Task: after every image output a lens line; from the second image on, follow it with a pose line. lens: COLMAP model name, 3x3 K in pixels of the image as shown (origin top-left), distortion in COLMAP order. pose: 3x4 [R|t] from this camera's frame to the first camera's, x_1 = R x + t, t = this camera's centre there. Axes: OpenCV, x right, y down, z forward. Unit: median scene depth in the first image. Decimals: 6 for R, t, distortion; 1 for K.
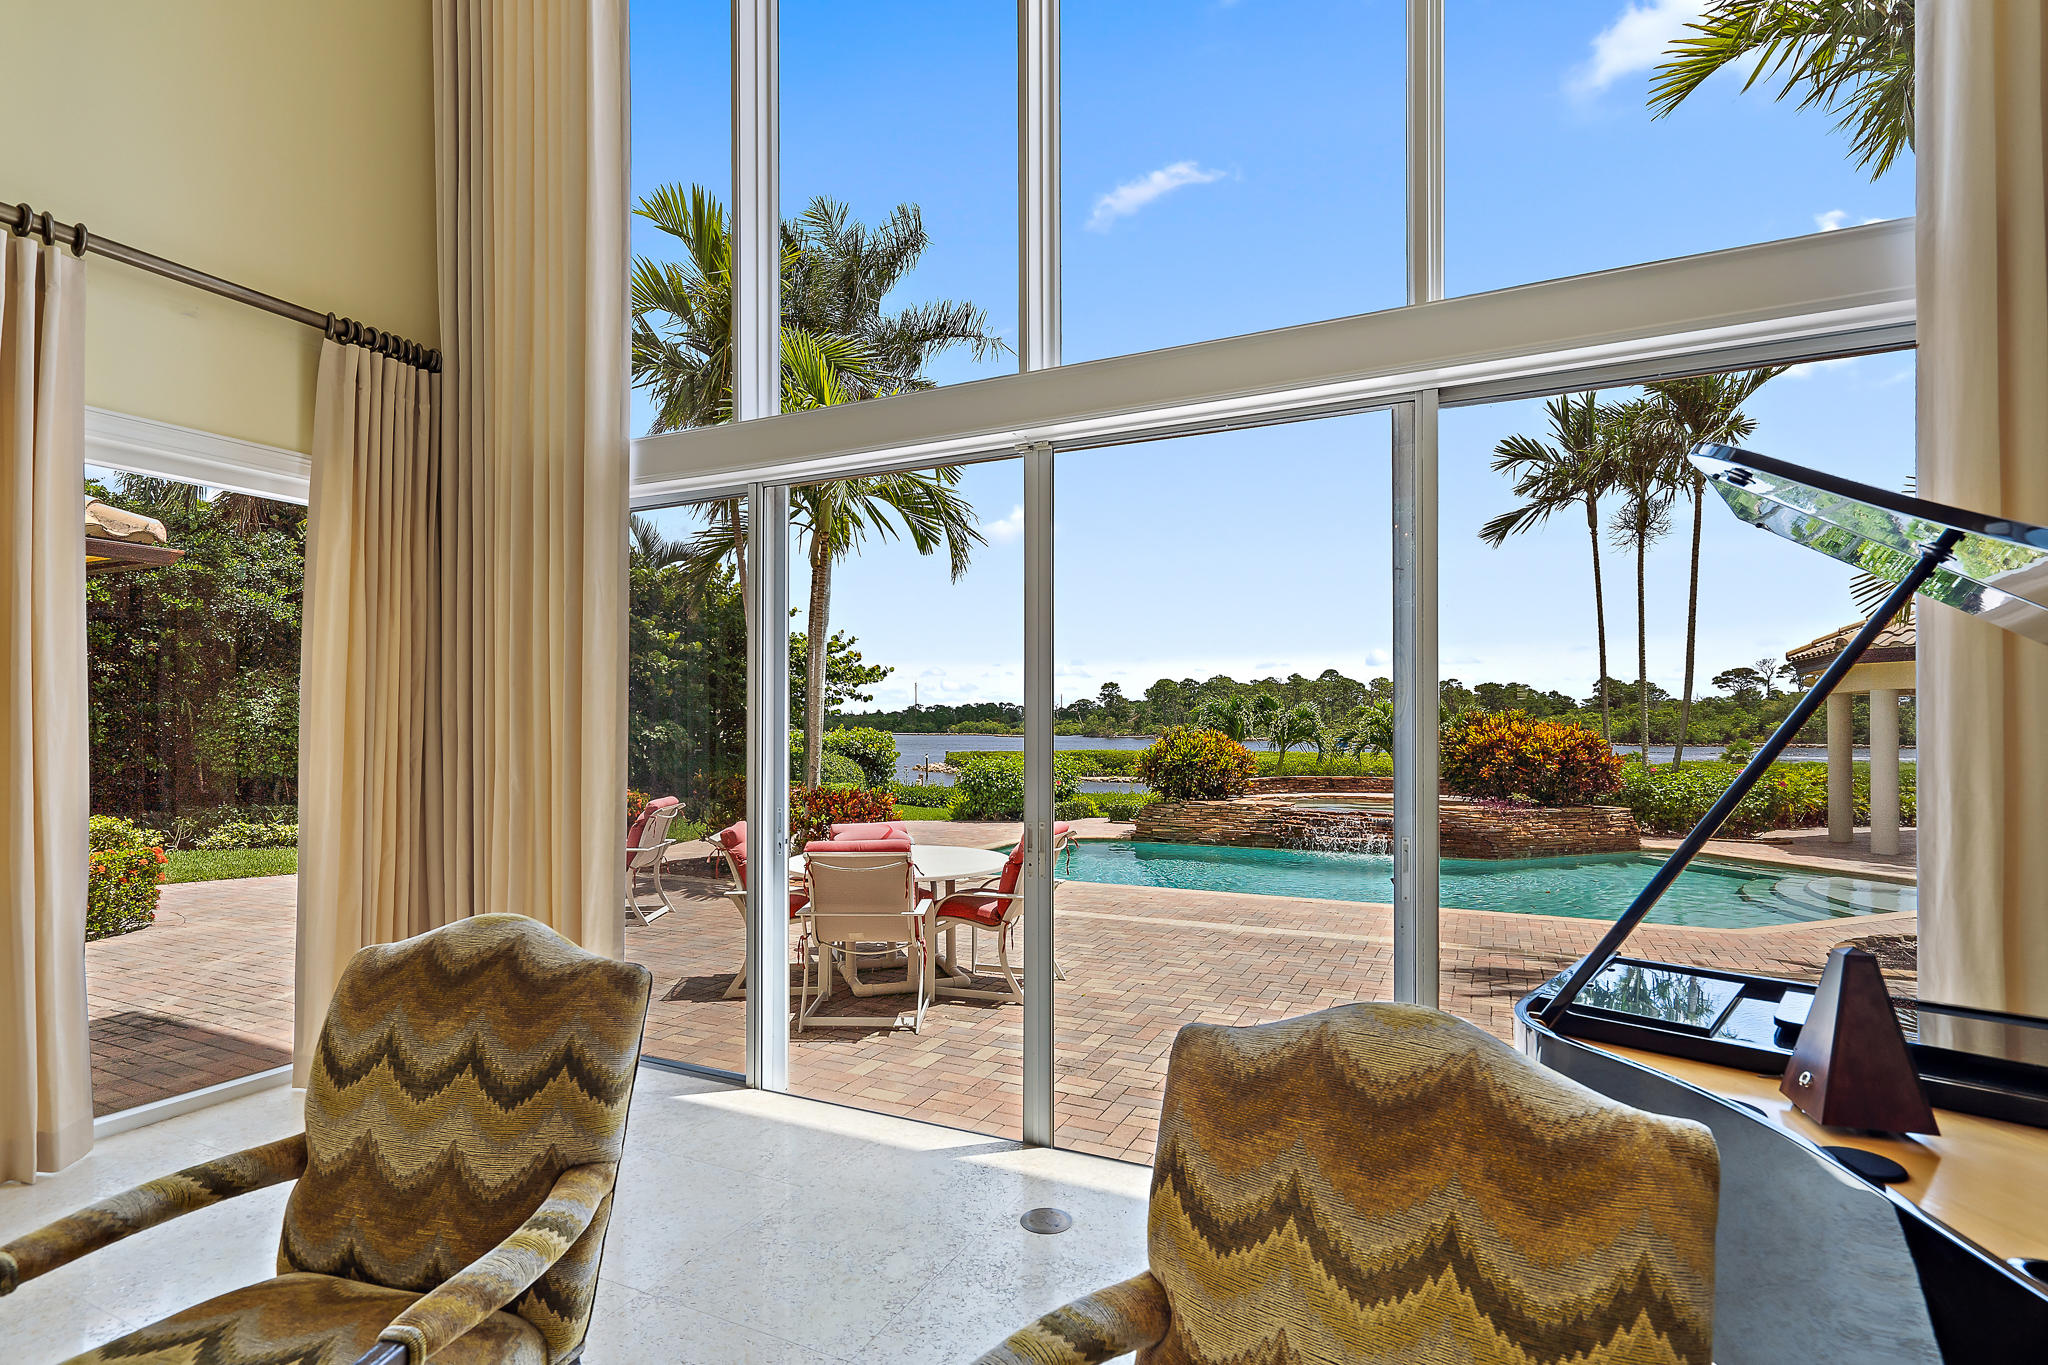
lens RADIAL K [[1004.1, 0, 1019.4], [0, 1004.1, 720.8], [0, 0, 1]] dist [0.002798, 0.000378]
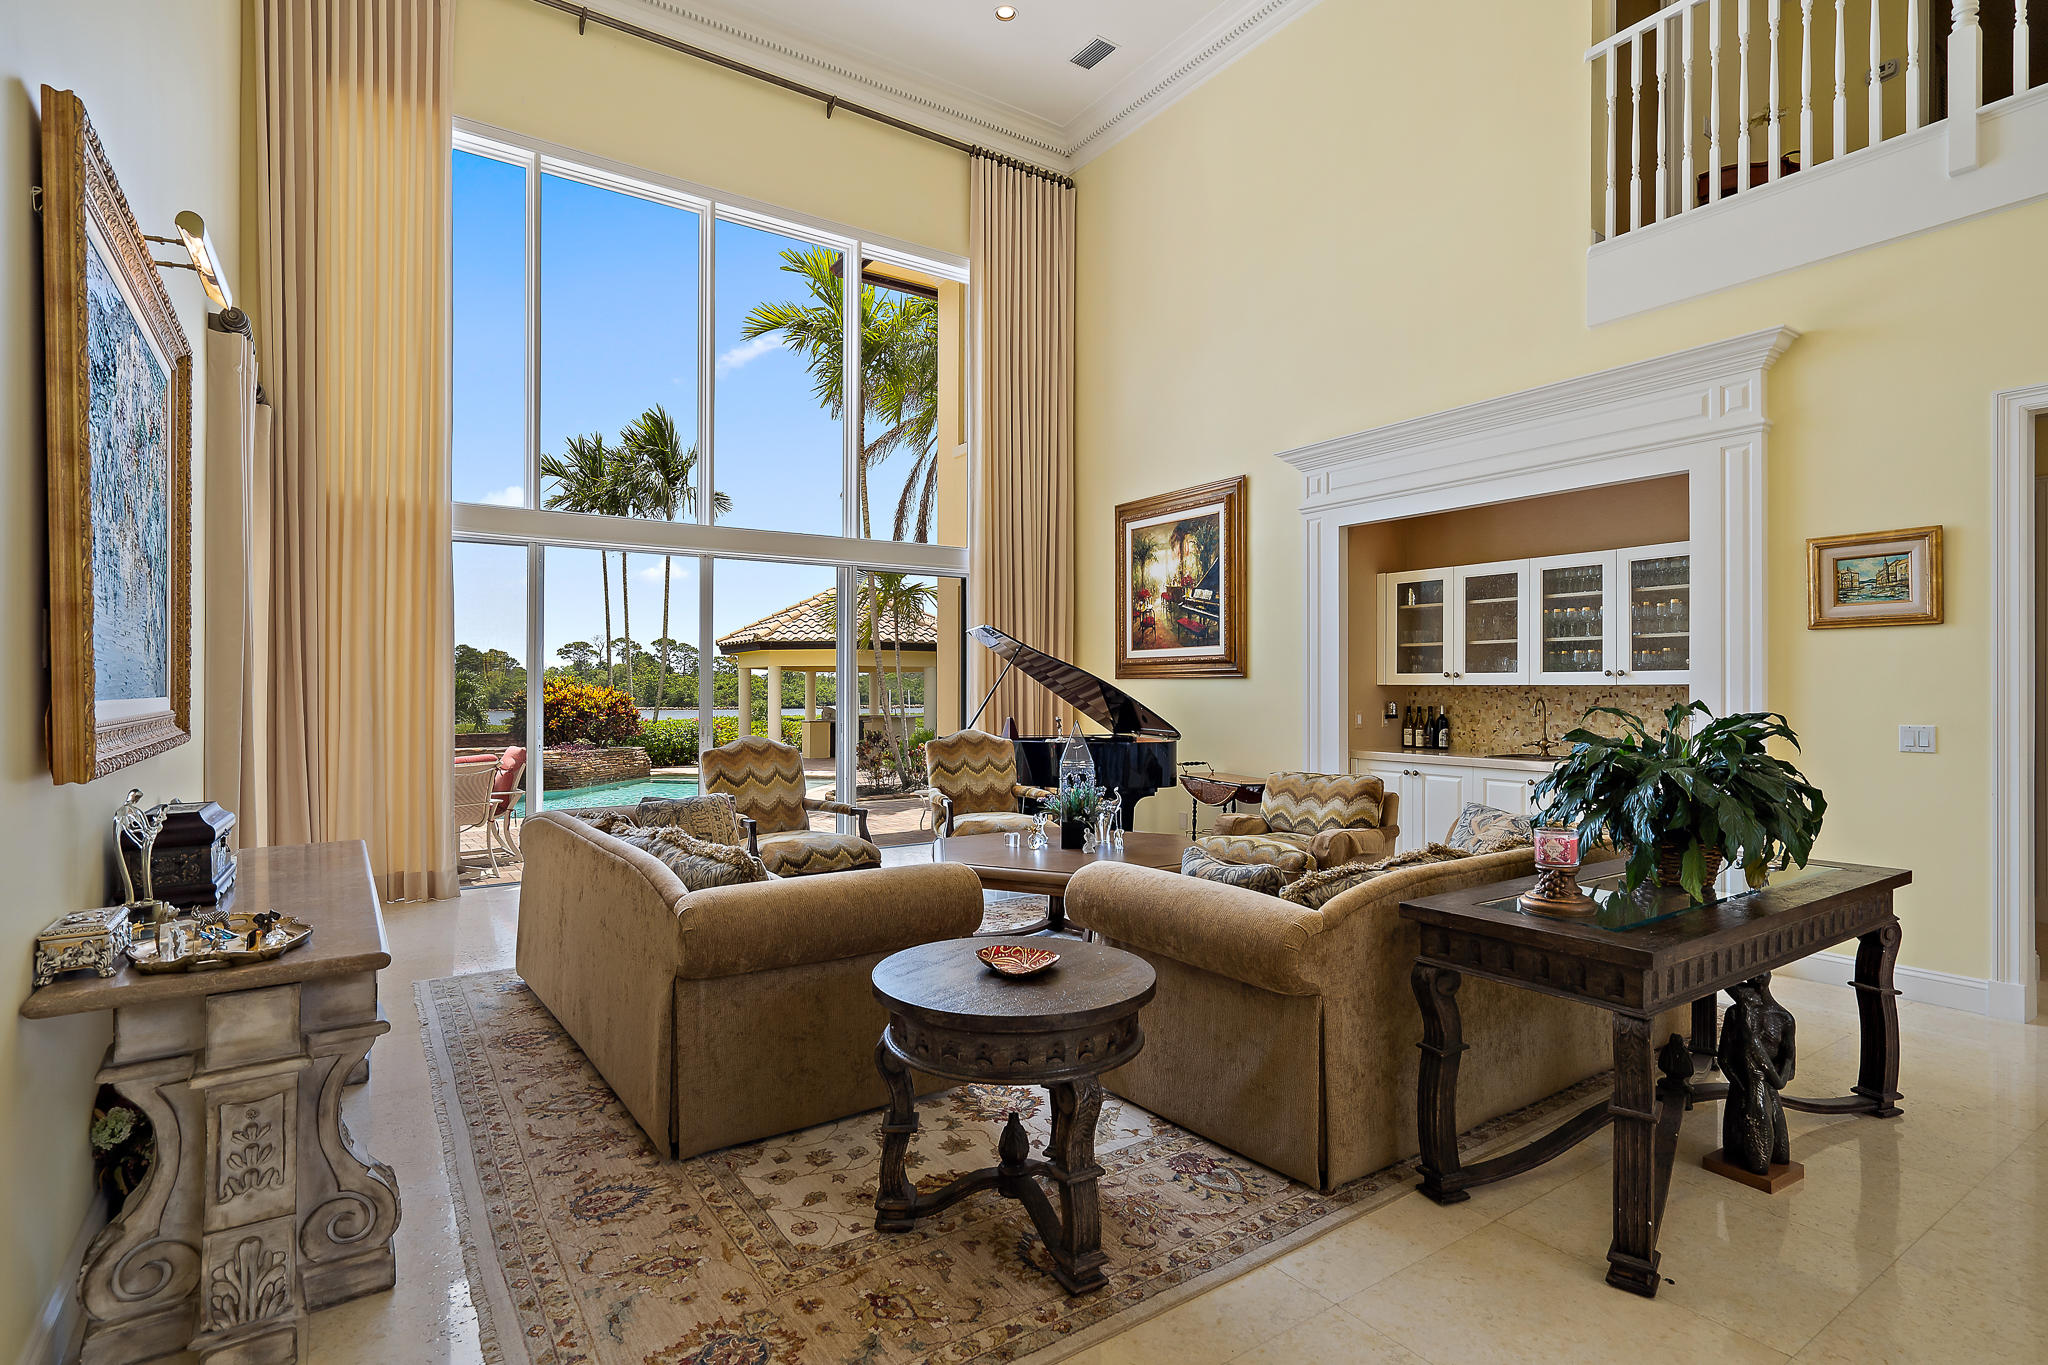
lens RADIAL K [[1004.1, 0, 1021.9], [0, 1004.1, 690.2], [0, 0, 1]] dist [0.002798, 0.000378]
pose [[0.498307, -0.003488, 0.866994, -0.361601], [0.001604, 0.999994, 0.003101, 0.004847], [-0.866999, -0.000154, 0.498309, -0.169237]]
